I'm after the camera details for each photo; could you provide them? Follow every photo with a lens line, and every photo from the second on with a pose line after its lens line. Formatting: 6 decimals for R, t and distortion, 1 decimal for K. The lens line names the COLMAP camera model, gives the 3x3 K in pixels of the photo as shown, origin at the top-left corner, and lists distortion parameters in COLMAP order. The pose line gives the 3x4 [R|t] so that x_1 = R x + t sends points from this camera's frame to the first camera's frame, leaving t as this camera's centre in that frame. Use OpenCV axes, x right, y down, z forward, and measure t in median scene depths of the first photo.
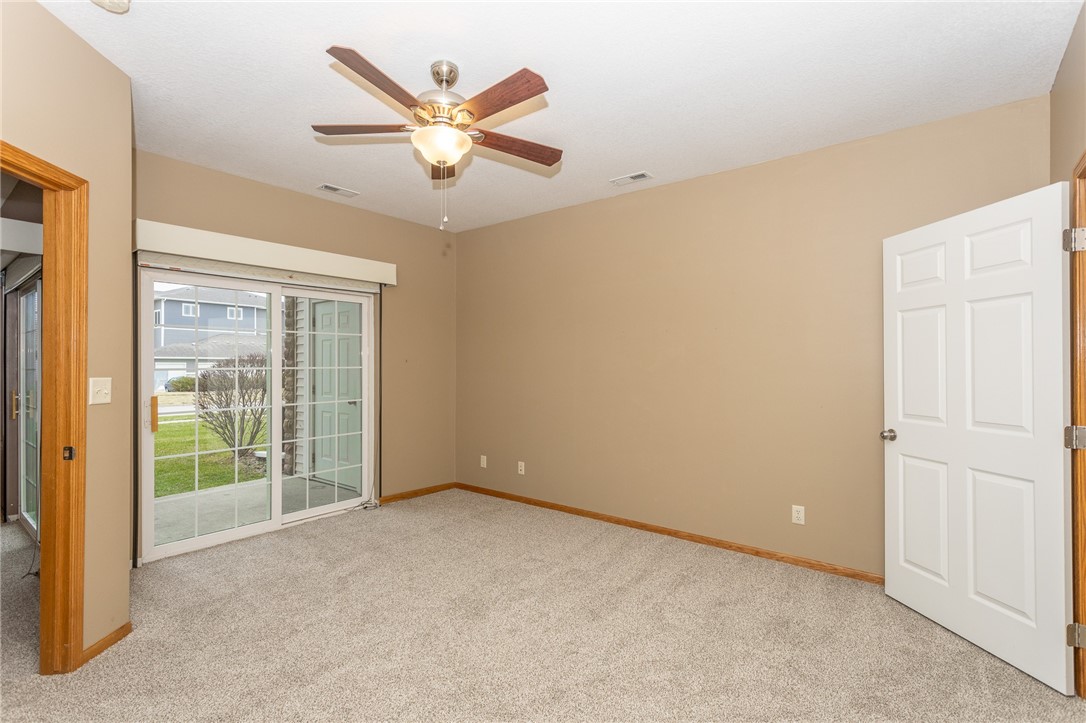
lens RADIAL K [[523.4, 0, 539.5], [0, 523.4, 365.6], [0, 0, 1]] dist [0.002185, 0.002334]
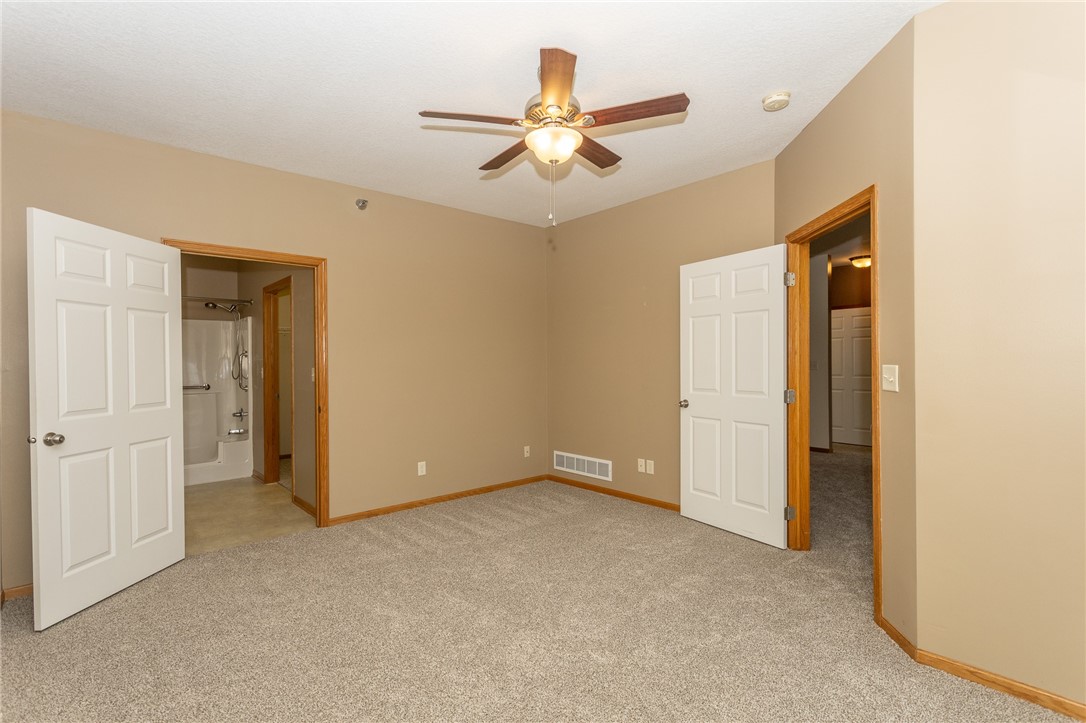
lens RADIAL K [[488.8, 0, 542.1], [0, 488.8, 357.5], [0, 0, 1]] dist [-0.001457, -0.000042]
pose [[0.819195, -0.011362, 0.573402, -0.449186], [0.007134, 0.999928, 0.009622, -0.008884], [-0.573470, -0.003792, 0.819218, 0.141550]]
